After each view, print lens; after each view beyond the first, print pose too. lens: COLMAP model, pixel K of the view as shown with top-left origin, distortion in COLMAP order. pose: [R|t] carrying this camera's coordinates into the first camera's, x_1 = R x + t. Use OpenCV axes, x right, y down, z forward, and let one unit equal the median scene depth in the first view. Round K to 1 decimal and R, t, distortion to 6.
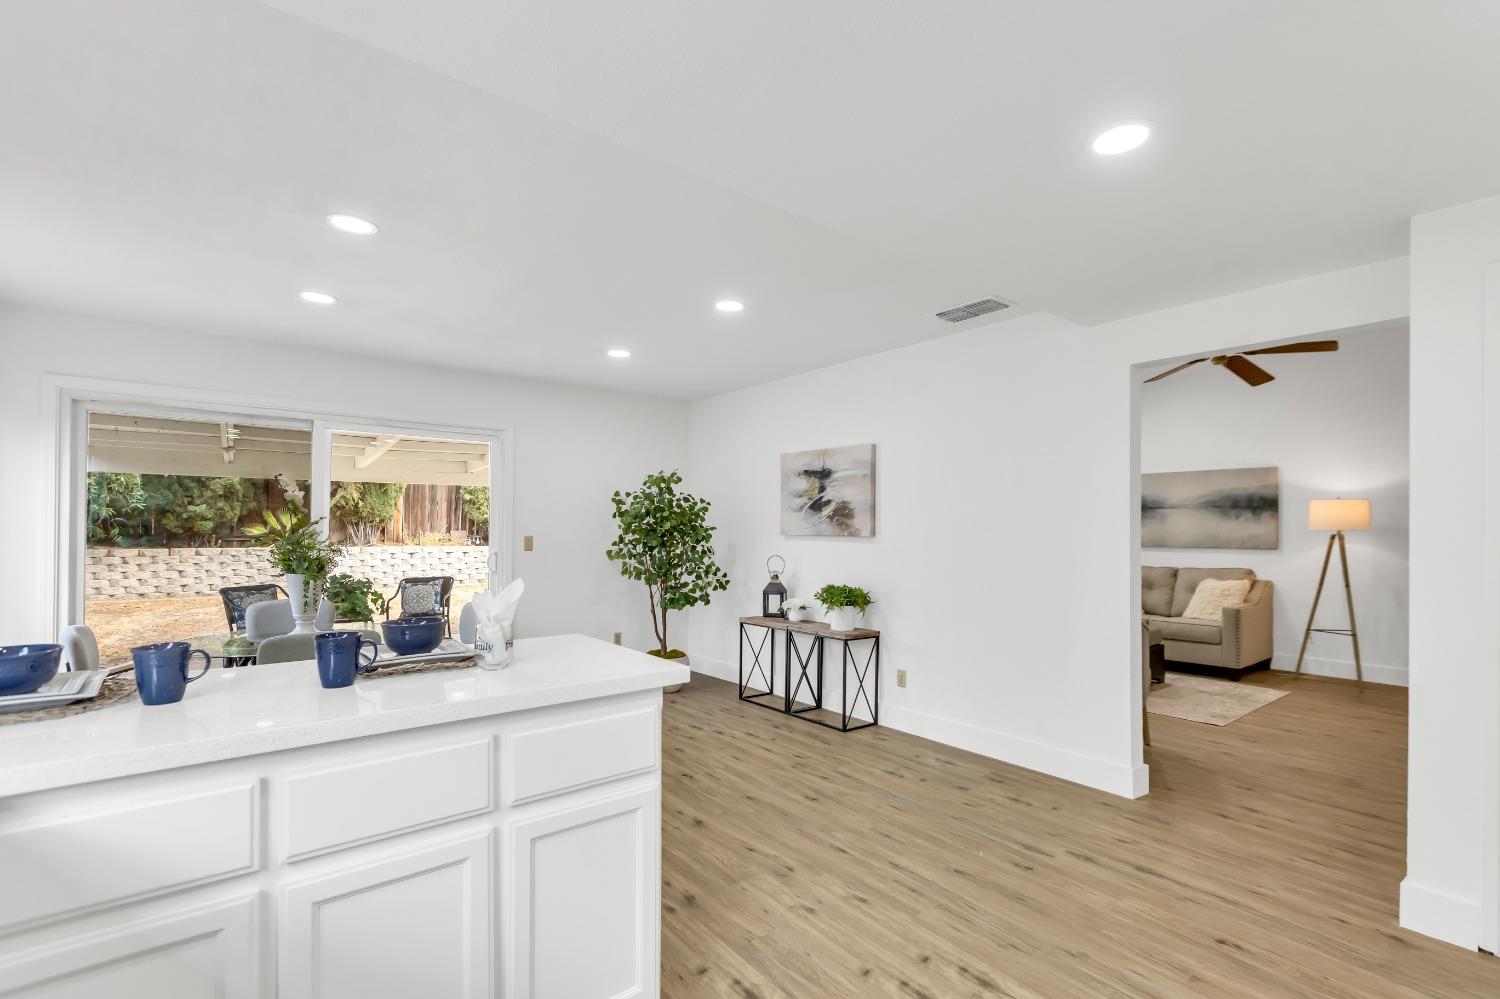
lens RADIAL K [[722.8, 0, 799.4], [0, 722.8, 527.9], [0, 0, 1]] dist [-0.001674, -0.000574]
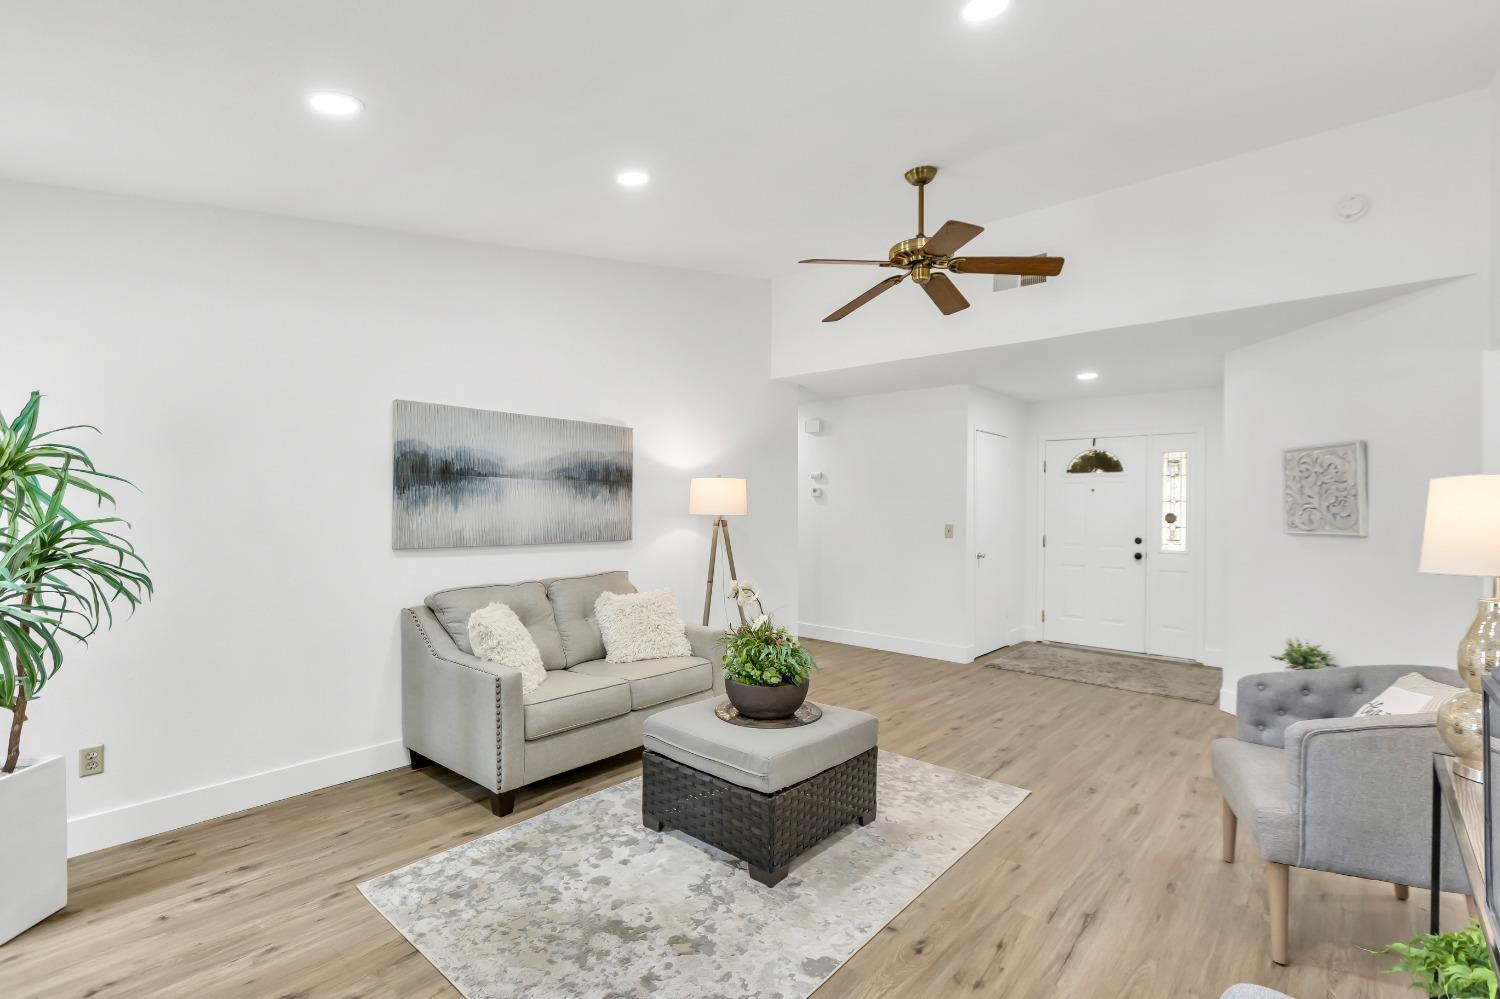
lens RADIAL K [[684.7, 0, 752.6], [0, 684.7, 518.0], [0, 0, 1]] dist [0.001547, 0.000047]
pose [[-0.123840, -0.020608, 0.992088, -0.059235], [-0.011370, 0.999748, 0.019348, -0.011223], [-0.992237, -0.008884, -0.124043, 1.312420]]
